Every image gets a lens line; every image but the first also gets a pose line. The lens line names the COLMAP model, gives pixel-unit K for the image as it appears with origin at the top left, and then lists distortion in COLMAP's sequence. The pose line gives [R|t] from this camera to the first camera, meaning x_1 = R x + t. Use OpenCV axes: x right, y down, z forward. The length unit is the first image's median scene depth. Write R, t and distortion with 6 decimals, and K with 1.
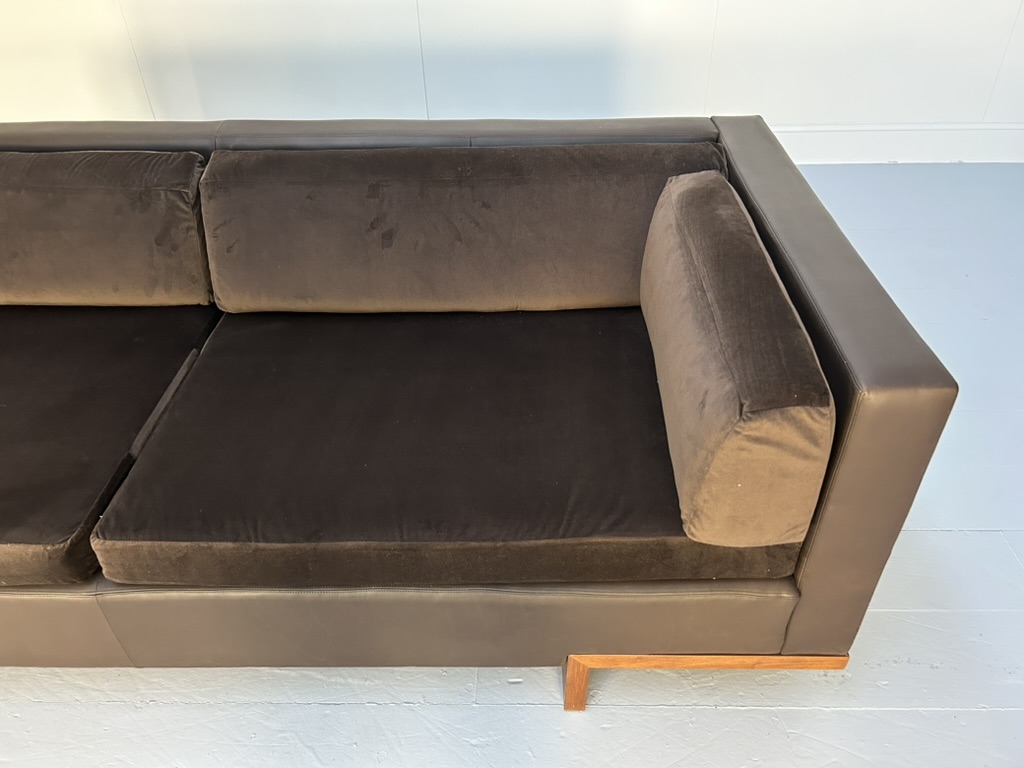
lens RADIAL K [[770.0, 0, 522.5], [0, 770.0, 384.6], [0, 0, 1]] dist [0.043323, -0.048548]
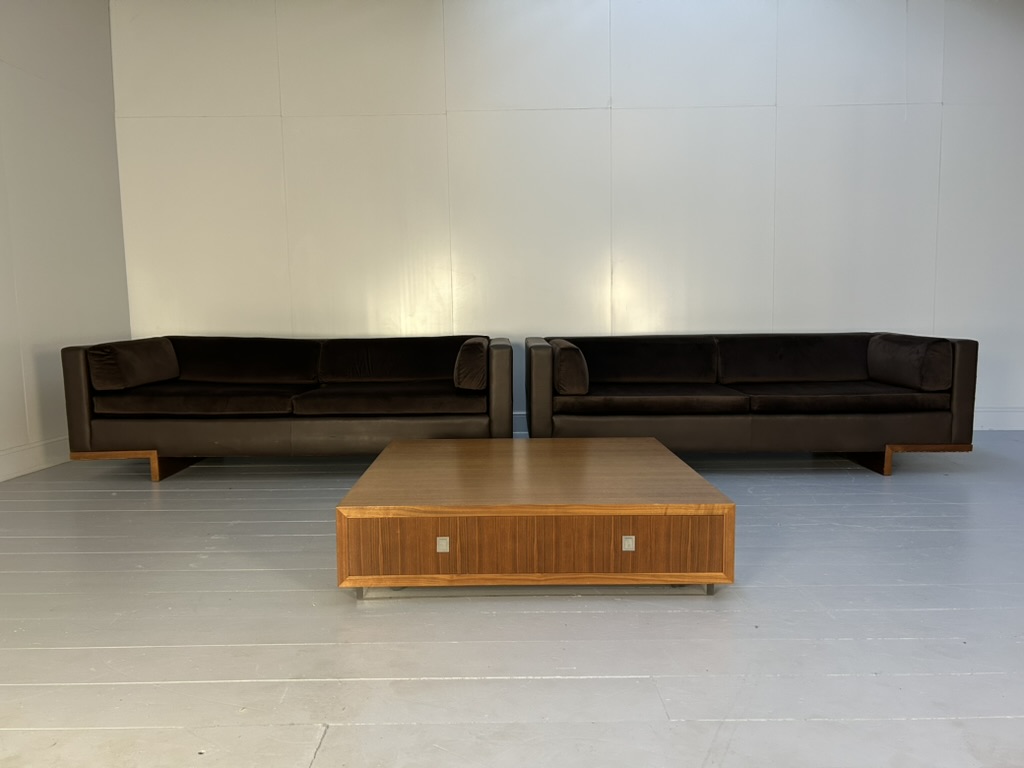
lens RADIAL K [[770.0, 0, 507.2], [0, 770.0, 387.0], [0, 0, 1]] dist [0.043323, -0.048548]
pose [[0.999994, 0.000373, 0.003343, -1.293356], [0.001390, 0.859257, -0.511542, 1.512052], [-0.003063, 0.511544, 0.859252, -1.612293]]
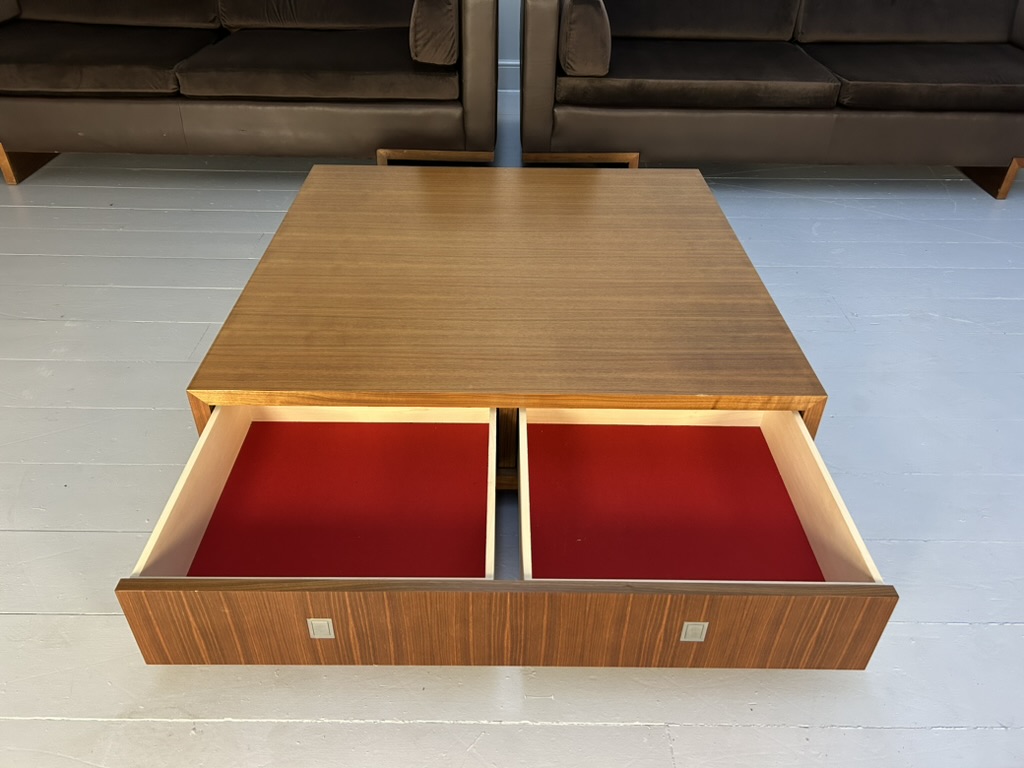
lens RADIAL K [[770.0, 0, 509.1], [0, 770.0, 392.1], [0, 0, 1]] dist [0.043323, -0.048548]
pose [[0.999754, 0.019823, 0.009965, -1.239361], [-0.019758, 0.999784, -0.006500, 0.924337], [-0.010092, 0.006301, 0.999929, -1.123156]]
